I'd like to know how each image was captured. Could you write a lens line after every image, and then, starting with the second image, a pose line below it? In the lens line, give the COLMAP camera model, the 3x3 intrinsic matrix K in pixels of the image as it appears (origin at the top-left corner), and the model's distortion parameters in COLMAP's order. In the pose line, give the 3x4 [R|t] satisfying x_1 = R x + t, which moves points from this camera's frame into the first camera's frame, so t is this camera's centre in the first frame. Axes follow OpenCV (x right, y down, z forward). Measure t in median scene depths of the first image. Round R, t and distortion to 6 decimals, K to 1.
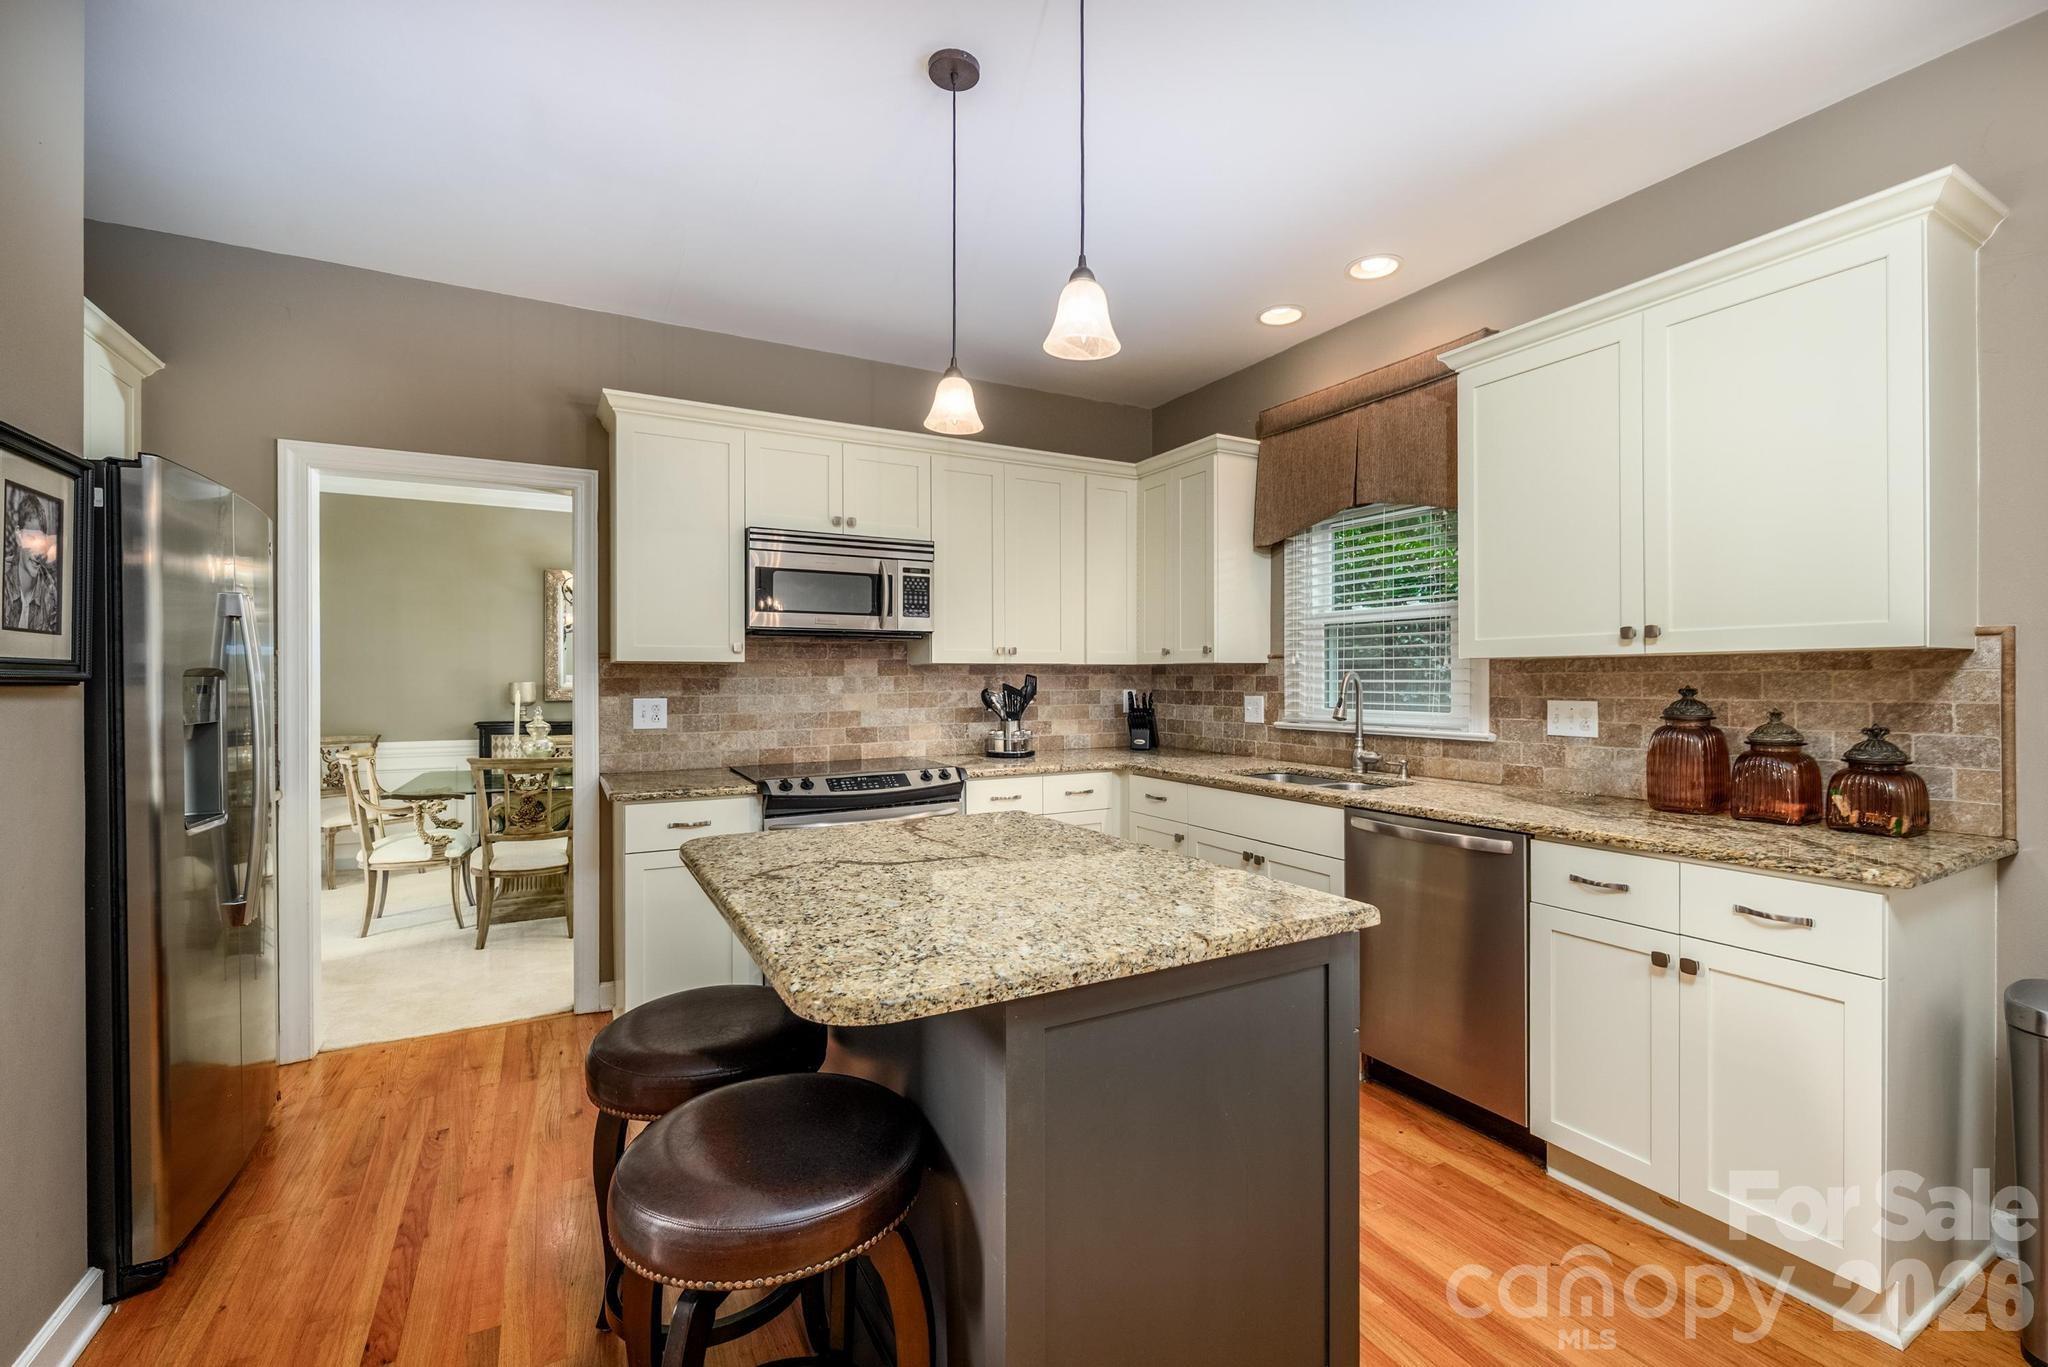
lens RADIAL K [[879.2, 0, 1079.2], [0, 879.2, 683.9], [0, 0, 1]] dist [-0.000202, -0.000540]
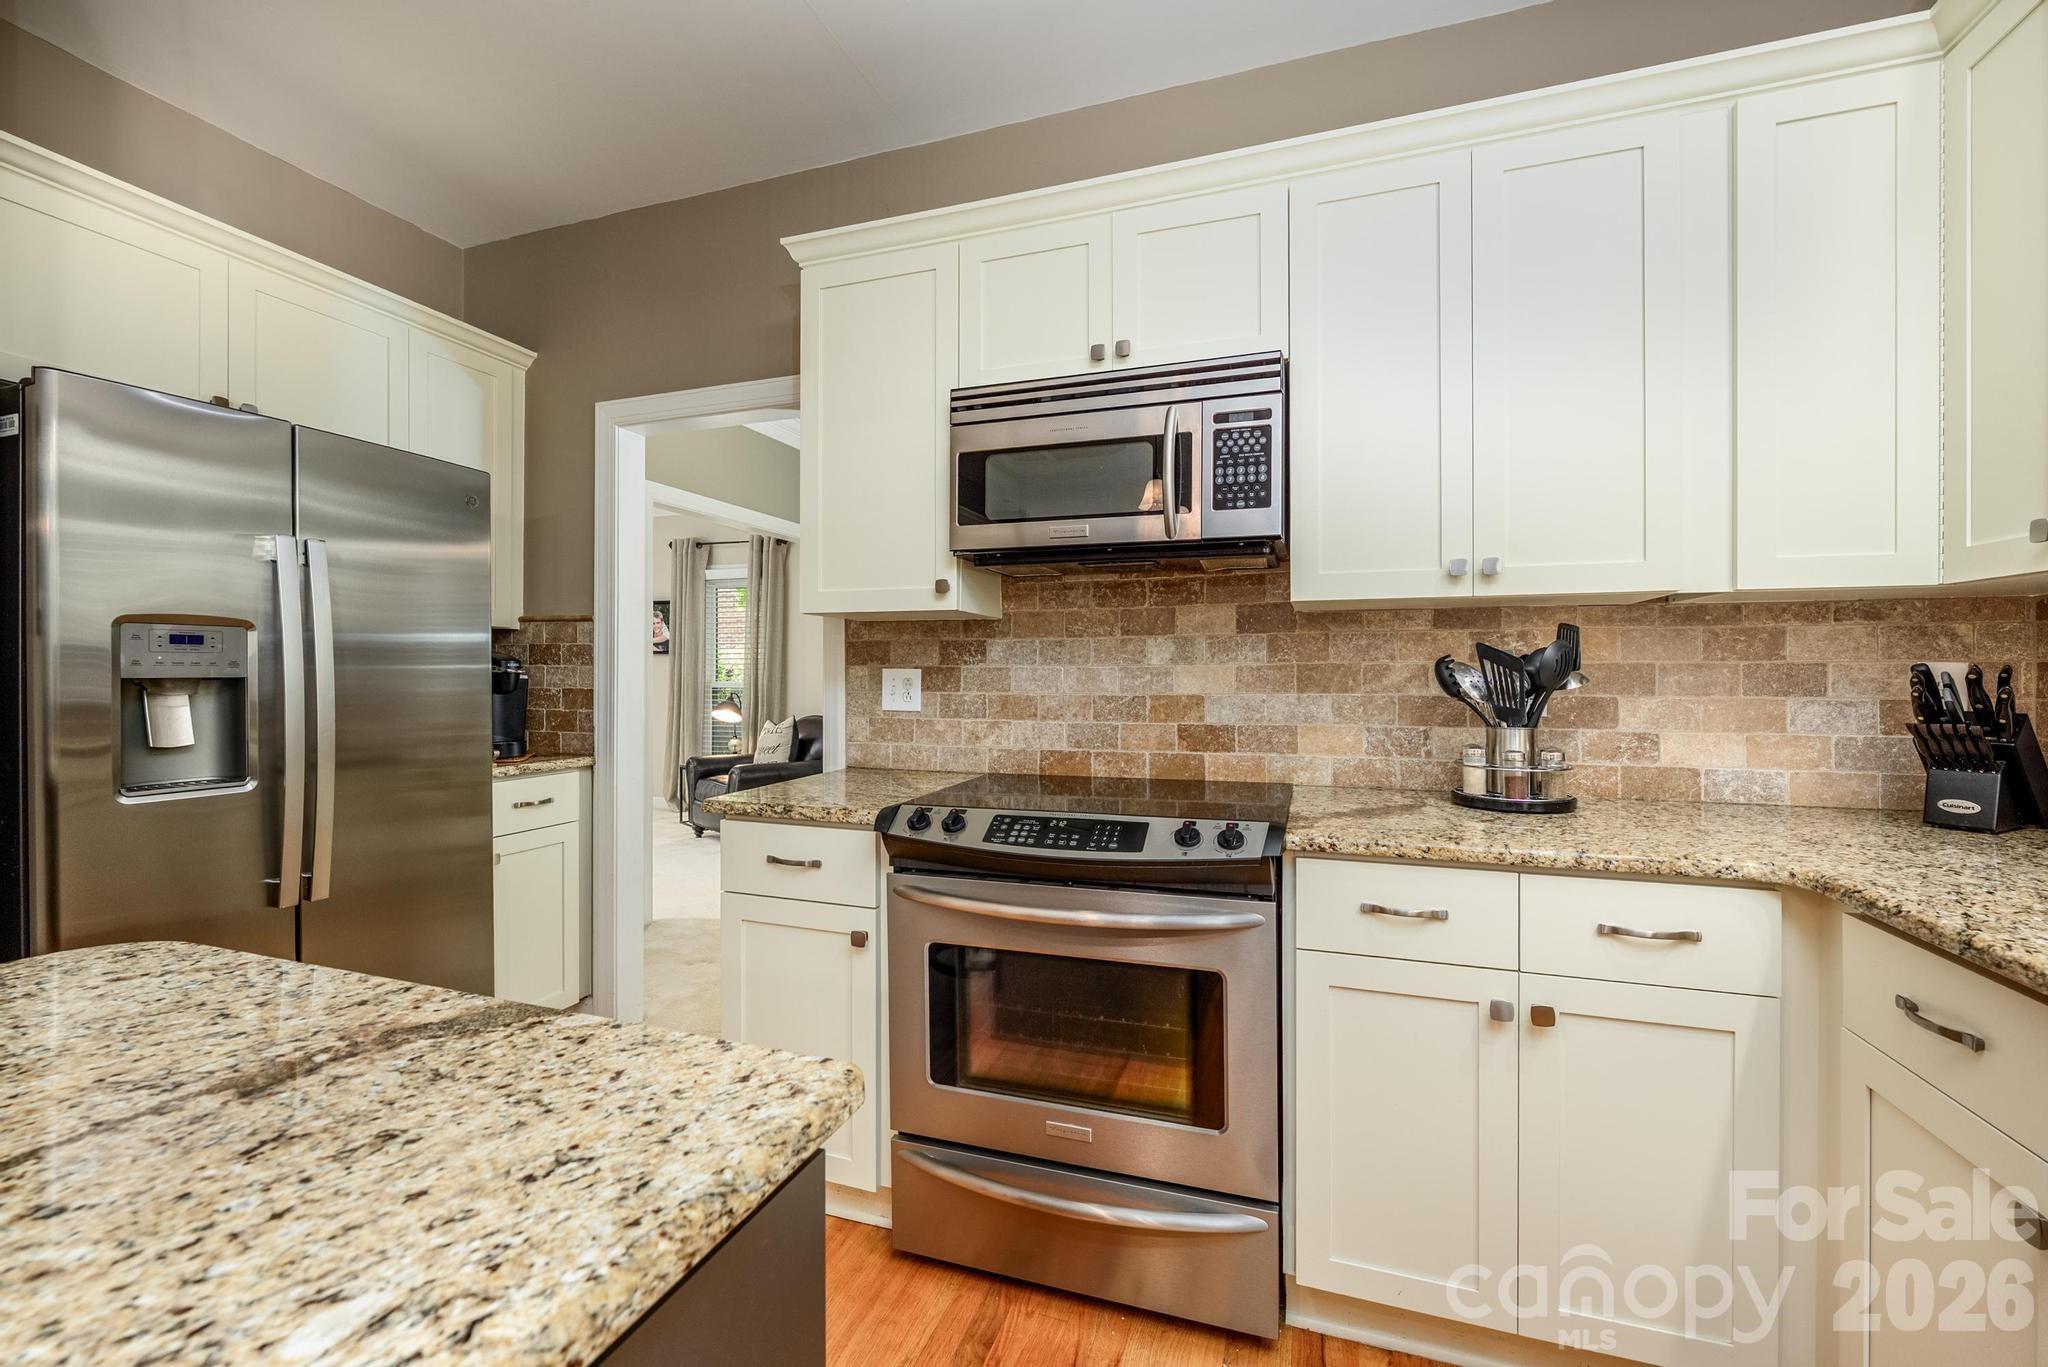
lens RADIAL K [[855.5, 0, 1012.9], [0, 855.5, 668.9], [0, 0, 1]] dist [-0.007345, 0.001170]
pose [[0.638084, -0.000277, -0.769967, 0.103183], [-0.007292, 0.999953, -0.006402, 0.018823], [0.769933, 0.009699, 0.638052, 0.578057]]
